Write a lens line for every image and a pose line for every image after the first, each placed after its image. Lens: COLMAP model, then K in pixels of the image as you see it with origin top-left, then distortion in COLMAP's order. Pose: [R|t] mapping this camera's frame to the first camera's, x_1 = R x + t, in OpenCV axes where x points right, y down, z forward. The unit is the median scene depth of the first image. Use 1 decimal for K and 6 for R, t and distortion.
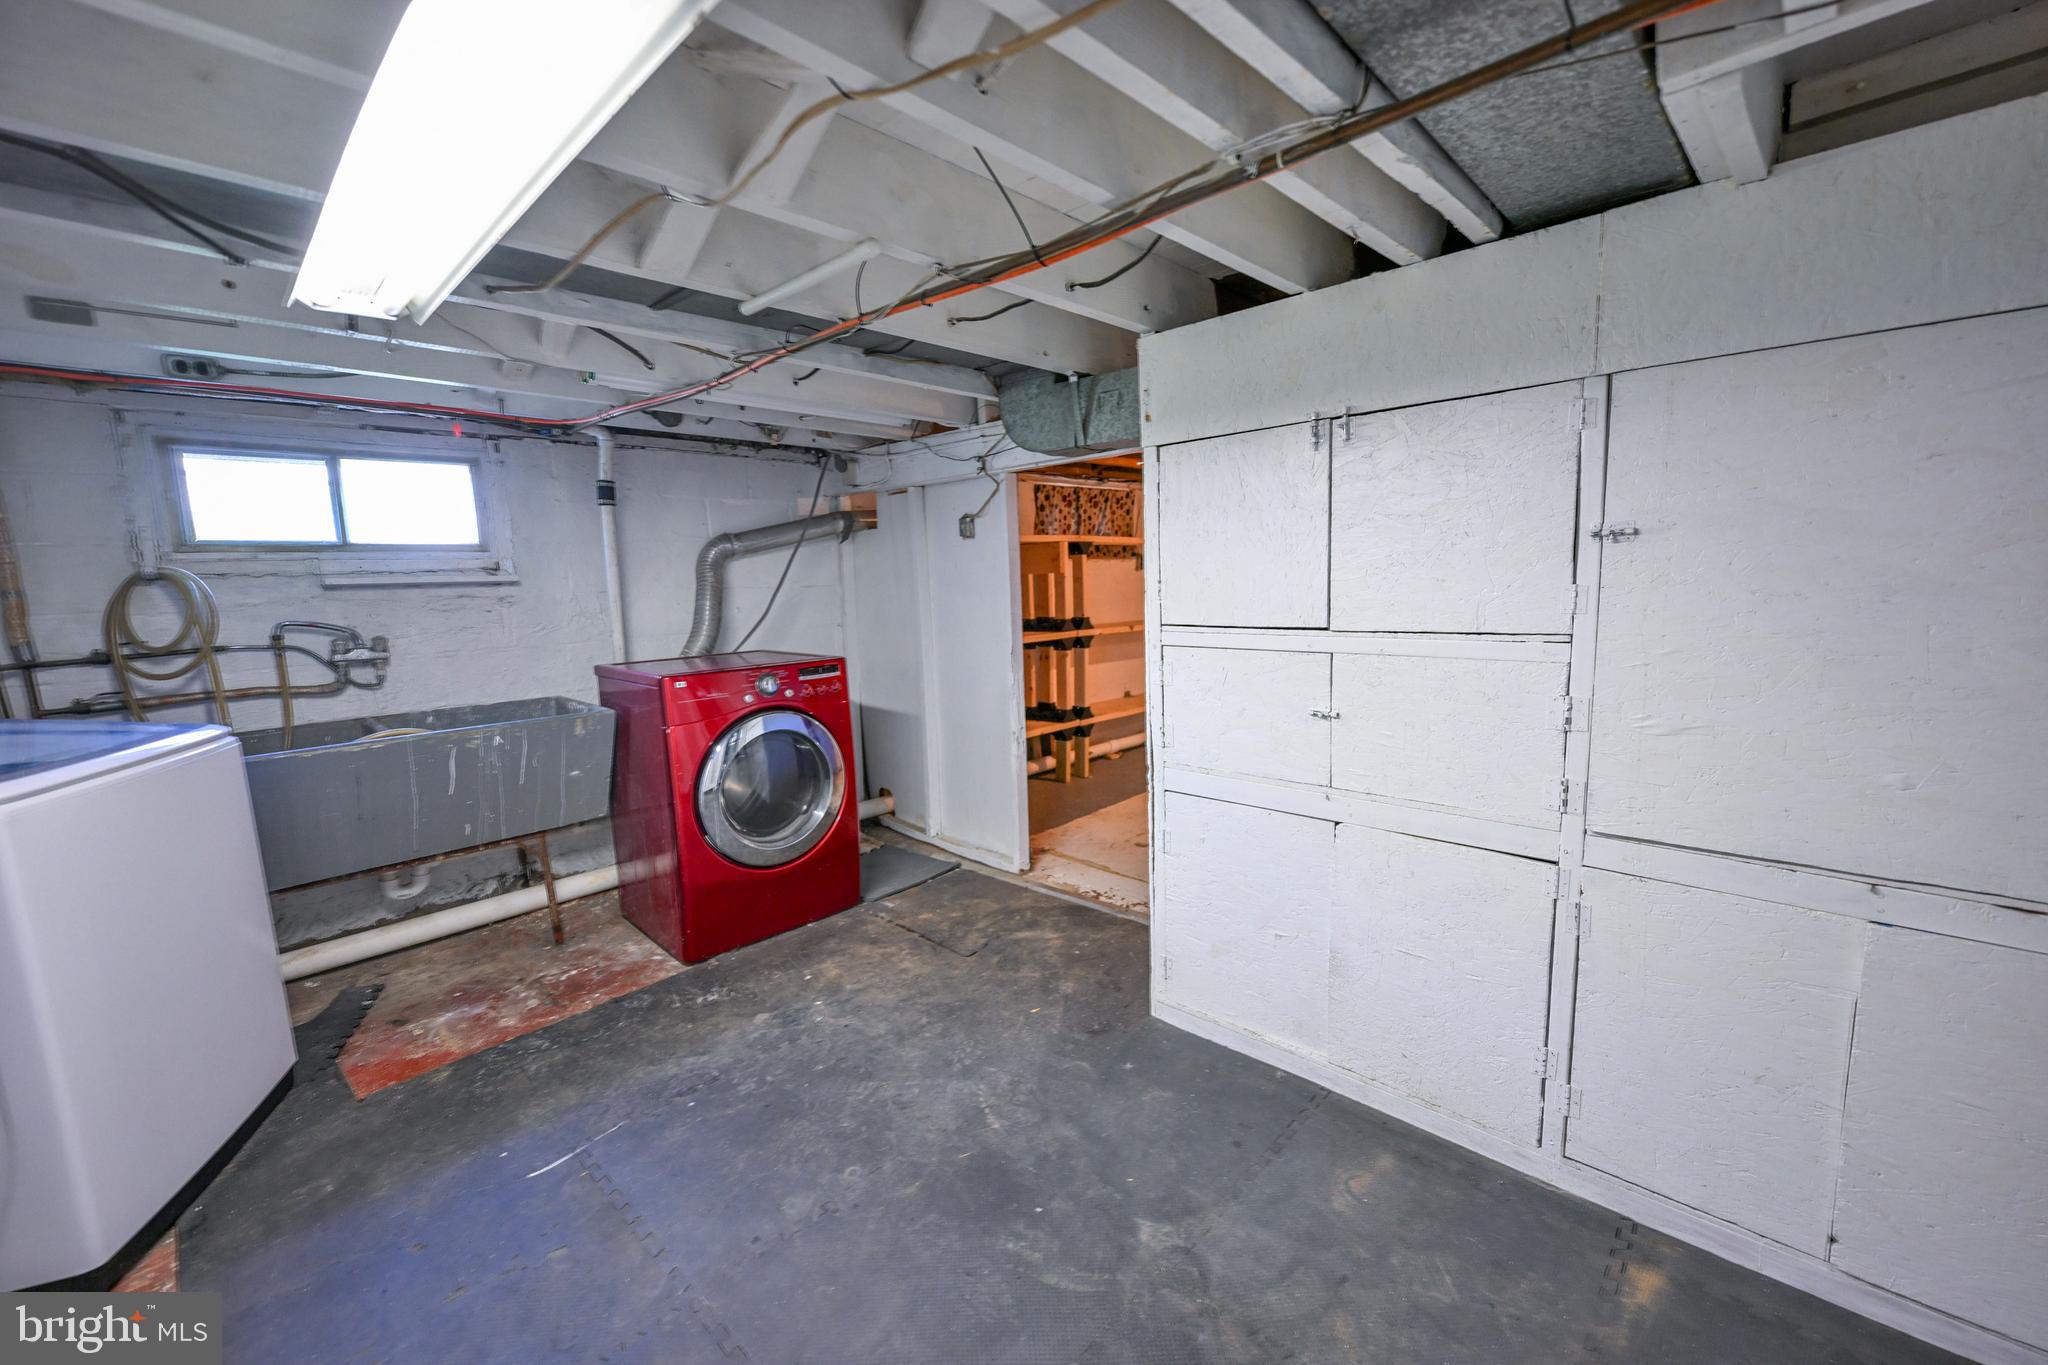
lens RADIAL K [[812.9, 0, 1027.3], [0, 812.9, 683.5], [0, 0, 1]] dist [-0.000413, -0.000234]
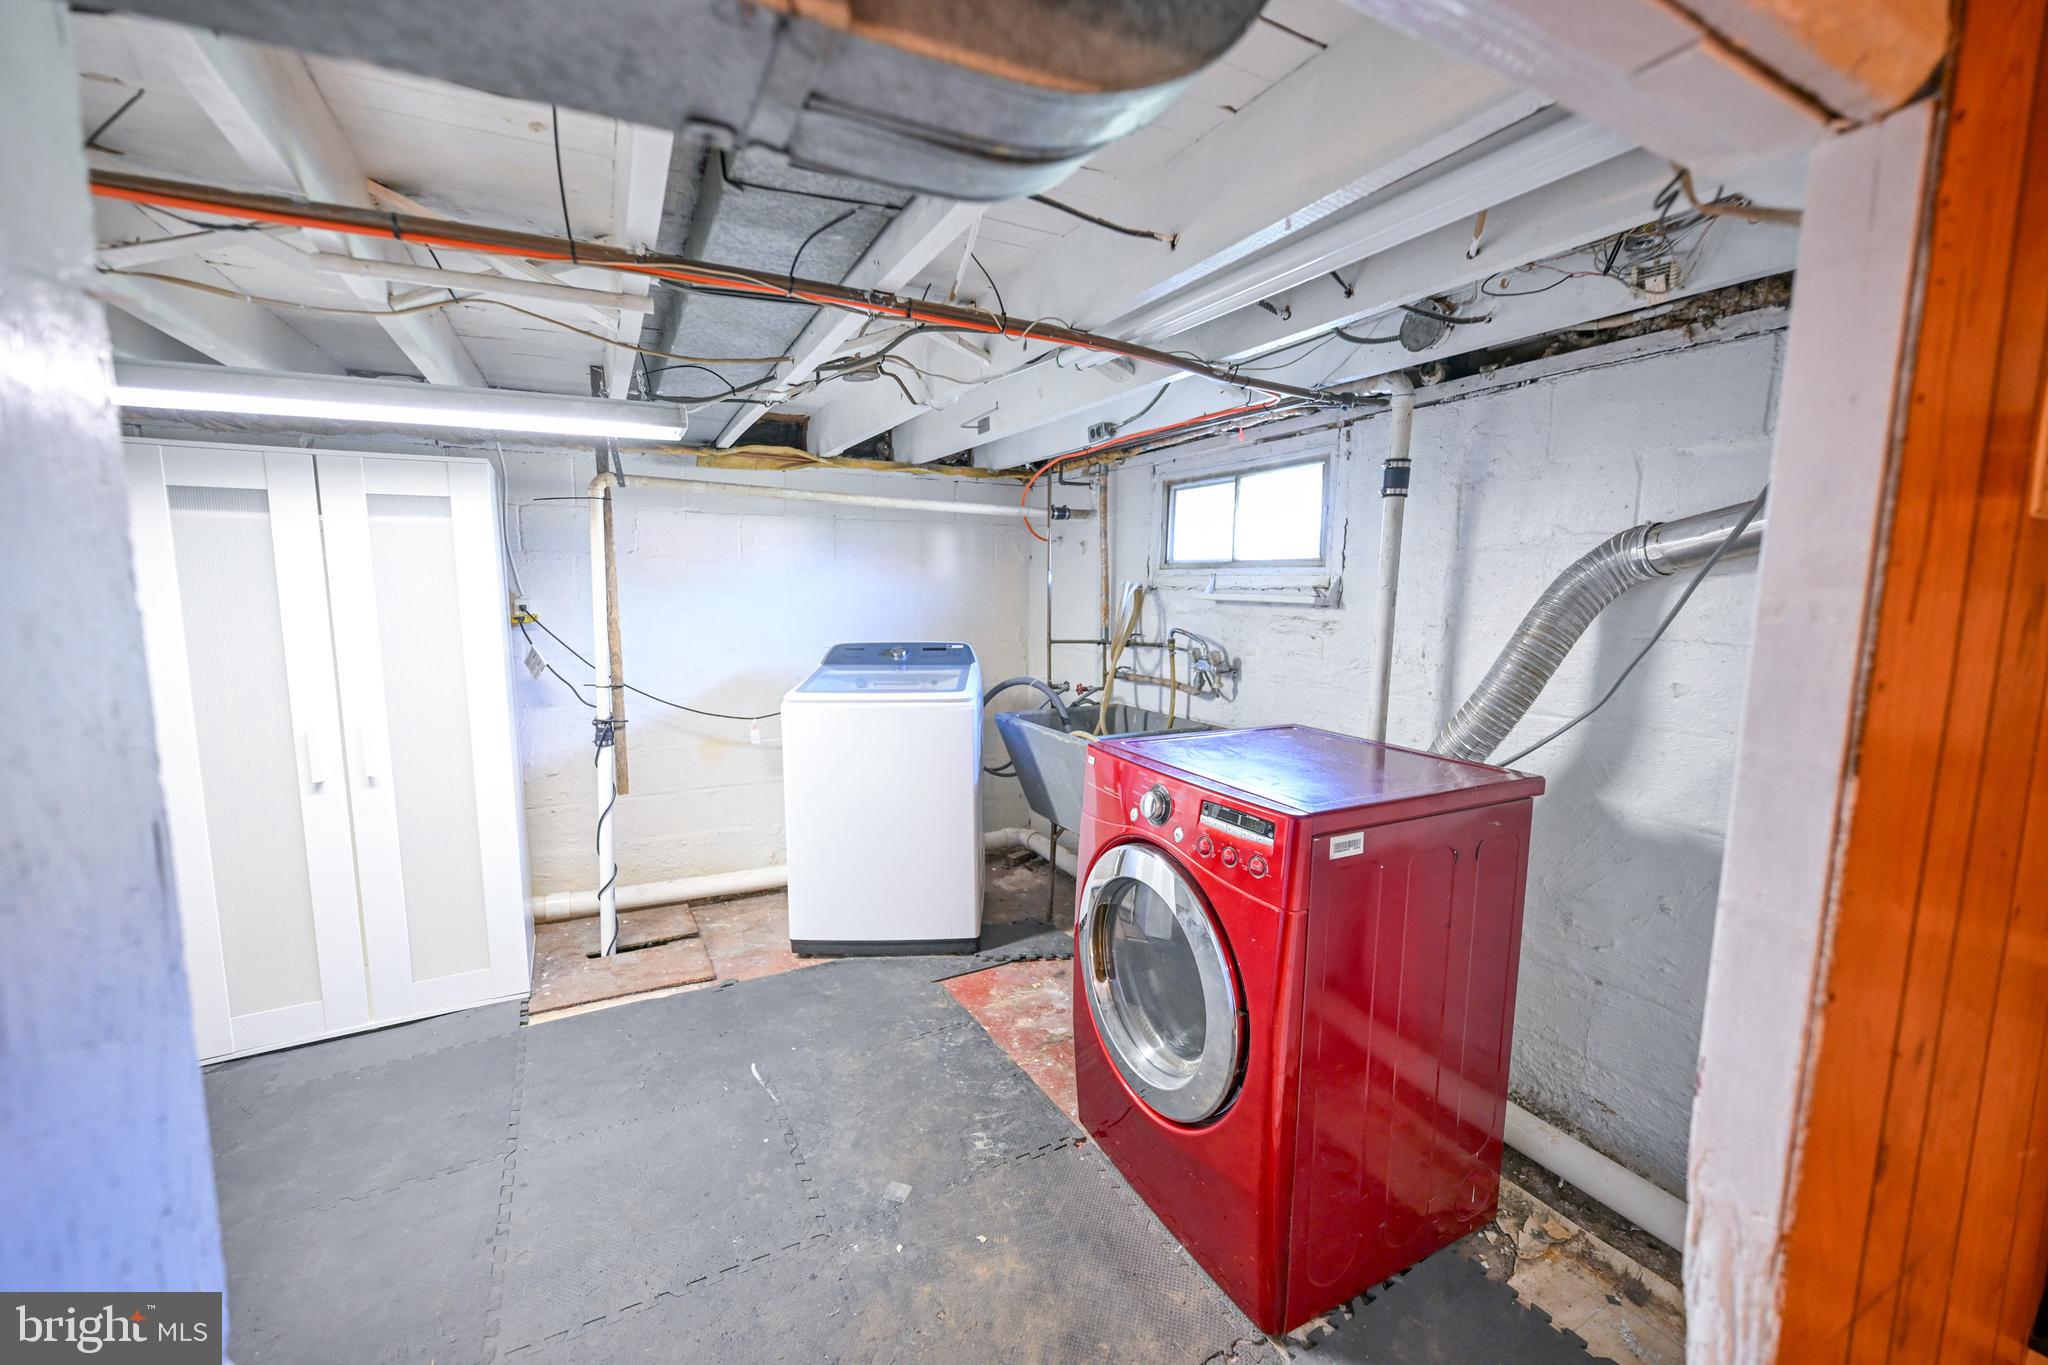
lens RADIAL K [[812.9, 0, 1027.3], [0, 812.9, 683.5], [0, 0, 1]] dist [-0.000413, -0.000234]
pose [[-0.305179, 0.148846, -0.940591, 0.250333], [-0.123544, 0.973174, 0.194087, -0.190272], [0.944247, 0.175436, -0.278603, 1.083893]]
